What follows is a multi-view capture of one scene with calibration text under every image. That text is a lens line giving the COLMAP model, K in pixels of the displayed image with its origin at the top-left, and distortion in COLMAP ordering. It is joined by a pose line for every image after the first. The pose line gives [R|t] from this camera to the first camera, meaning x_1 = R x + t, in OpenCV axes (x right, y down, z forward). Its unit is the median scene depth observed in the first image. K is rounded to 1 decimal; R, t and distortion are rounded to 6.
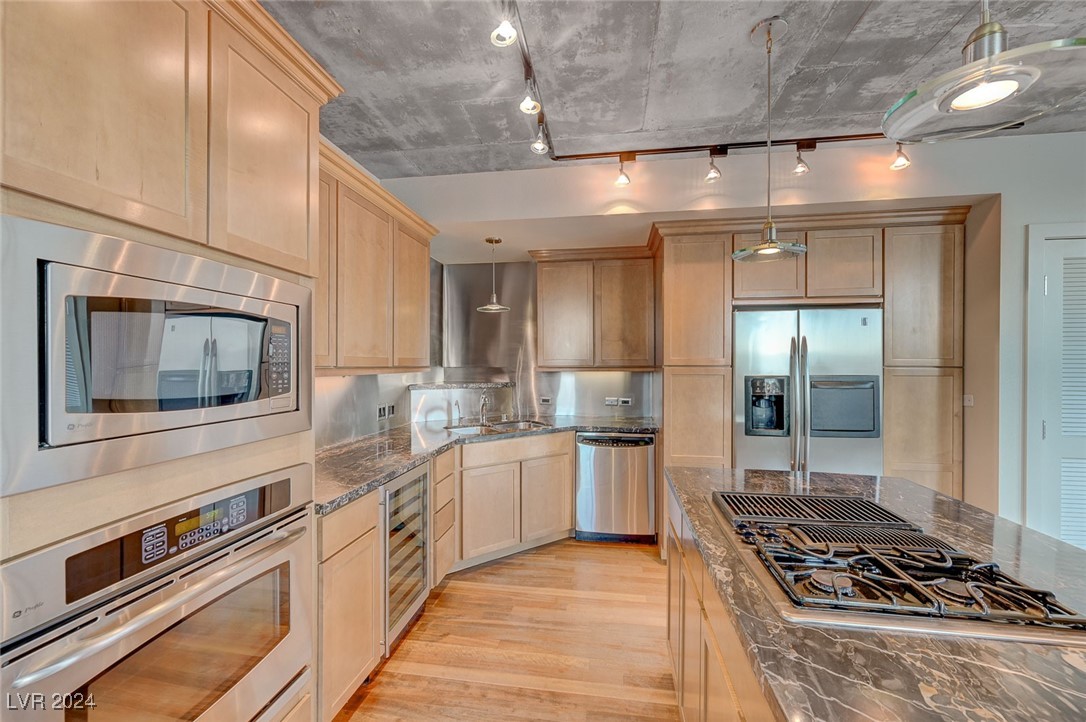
lens RADIAL K [[430.0, 0, 546.0], [0, 430.0, 364.4], [0, 0, 1]] dist [-0.000233, 0.000087]
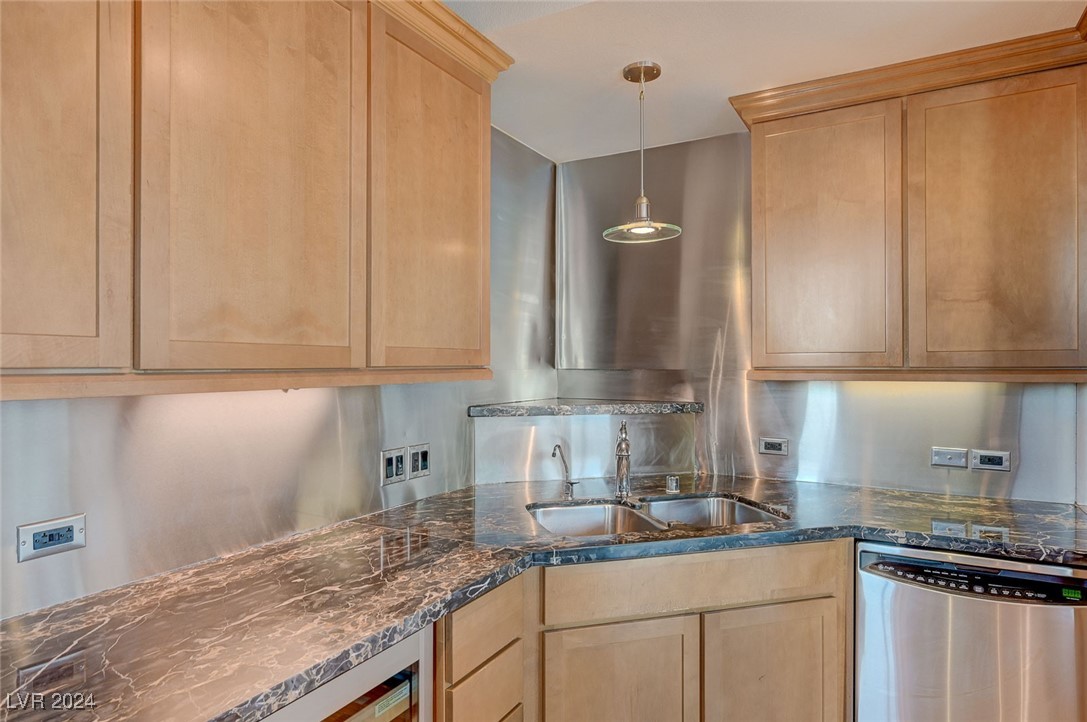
lens RADIAL K [[621.9, 0, 545.4], [0, 621.9, 365.5], [0, 0, 1]] dist [0.000293, 0.000533]
pose [[0.936353, 0.000589, -0.351059, 0.006159], [-0.000501, 1.000000, 0.000339, 0.002081], [0.351060, -0.000142, 0.936353, 0.441085]]
